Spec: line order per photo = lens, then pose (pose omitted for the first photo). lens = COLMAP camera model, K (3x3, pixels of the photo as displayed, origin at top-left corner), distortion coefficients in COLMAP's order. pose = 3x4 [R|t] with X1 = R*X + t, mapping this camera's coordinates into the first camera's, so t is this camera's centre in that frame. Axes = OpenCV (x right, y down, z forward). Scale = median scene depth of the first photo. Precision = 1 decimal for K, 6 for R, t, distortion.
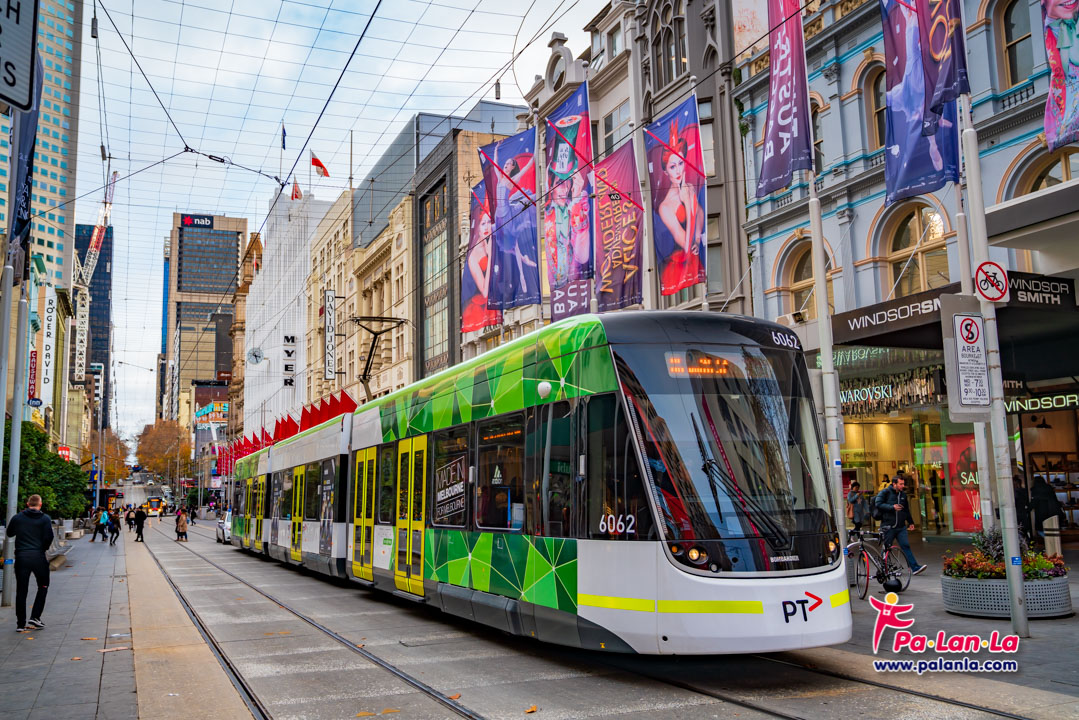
lens RADIAL K [[948.6, 0, 539.5], [0, 948.6, 360.0], [0, 0, 1]] dist [-0.035662, -0.000504]
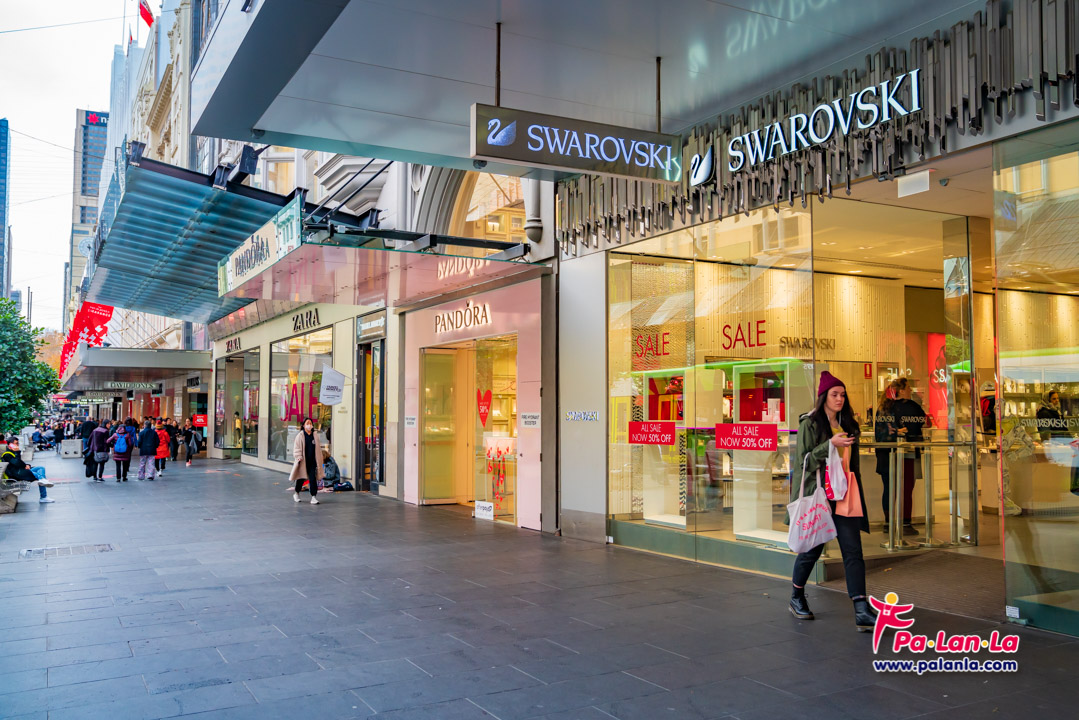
lens RADIAL K [[948.6, 0, 539.5], [0, 948.6, 360.0], [0, 0, 1]] dist [-0.035662, -0.000504]
pose [[0.997396, 0.027845, 0.066525, 0.067996], [-0.032900, 0.996554, 0.076141, 0.027472], [-0.064176, -0.078131, 0.994875, 0.201686]]
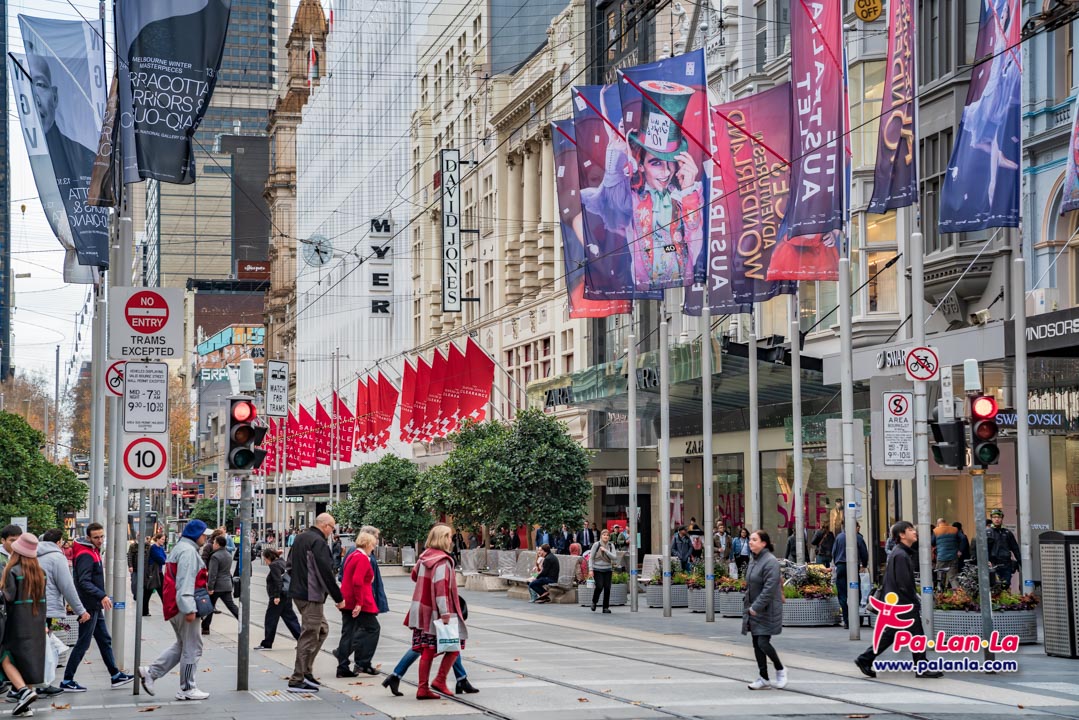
lens RADIAL K [[2140.1, 0, 539.5], [0, 2140.1, 360.0], [0, 0, 1]] dist [0.363397, 0.037465]
pose [[0.982656, 0.006593, -0.185322, 0.061492], [0.005762, 0.997800, 0.066052, -0.033251], [0.185349, -0.065974, 0.980456, -0.222000]]
